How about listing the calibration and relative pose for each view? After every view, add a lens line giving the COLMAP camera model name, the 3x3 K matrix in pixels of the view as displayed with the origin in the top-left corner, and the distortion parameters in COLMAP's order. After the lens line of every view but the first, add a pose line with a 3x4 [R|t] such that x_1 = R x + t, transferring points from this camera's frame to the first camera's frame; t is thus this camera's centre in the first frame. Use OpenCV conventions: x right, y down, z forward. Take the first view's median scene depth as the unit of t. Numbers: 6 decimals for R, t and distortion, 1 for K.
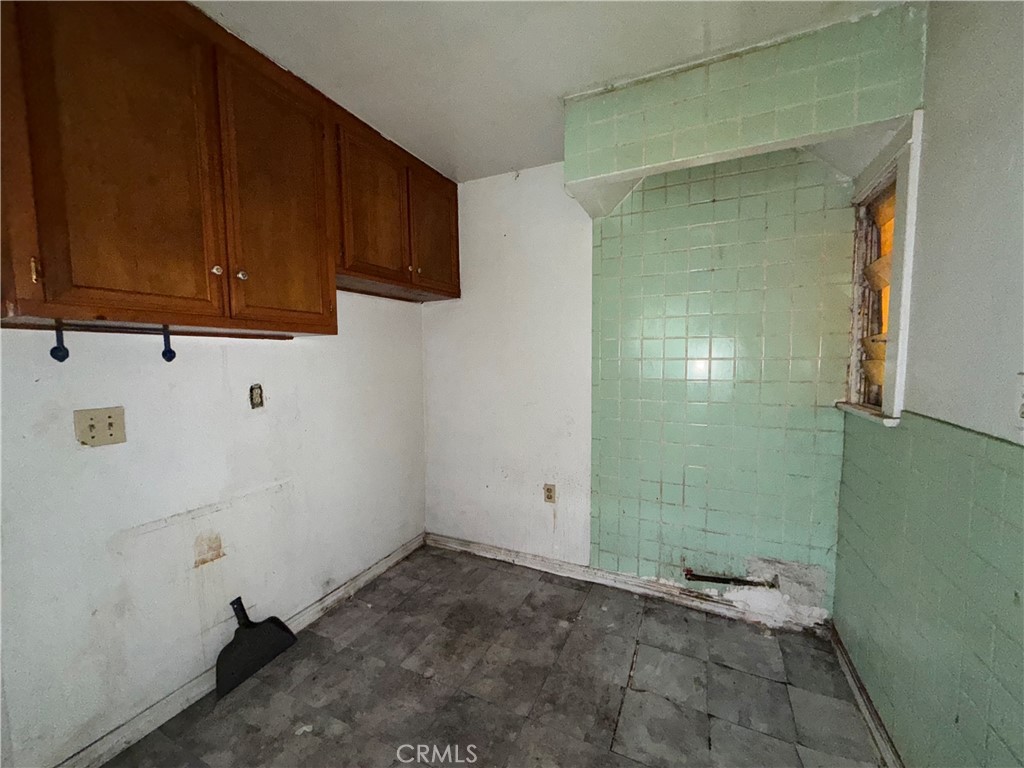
lens RADIAL K [[407.2, 0, 509.8], [0, 407.2, 383.1], [0, 0, 1]] dist [0.001165, 0.000400]
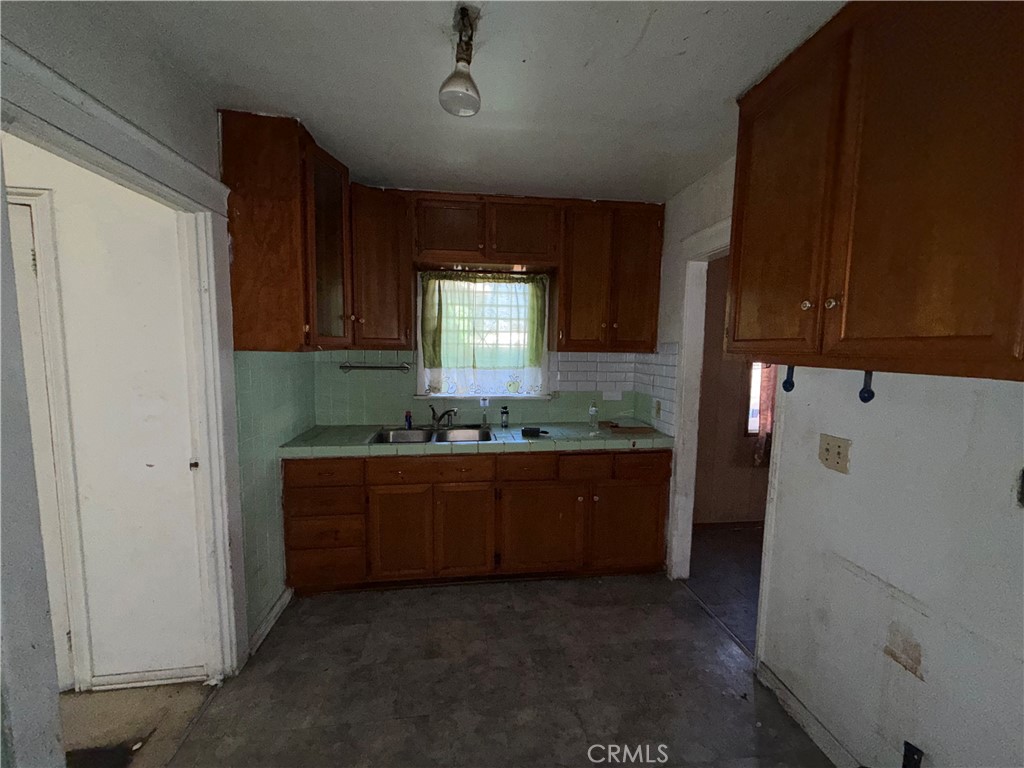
lens RADIAL K [[407.2, 0, 509.8], [0, 407.2, 383.1], [0, 0, 1]] dist [0.001165, 0.000400]
pose [[-0.840607, 0.047663, -0.539545, 0.331134], [-0.039491, 0.988077, 0.148813, -0.208349], [0.540205, 0.146400, -0.828701, 1.384182]]
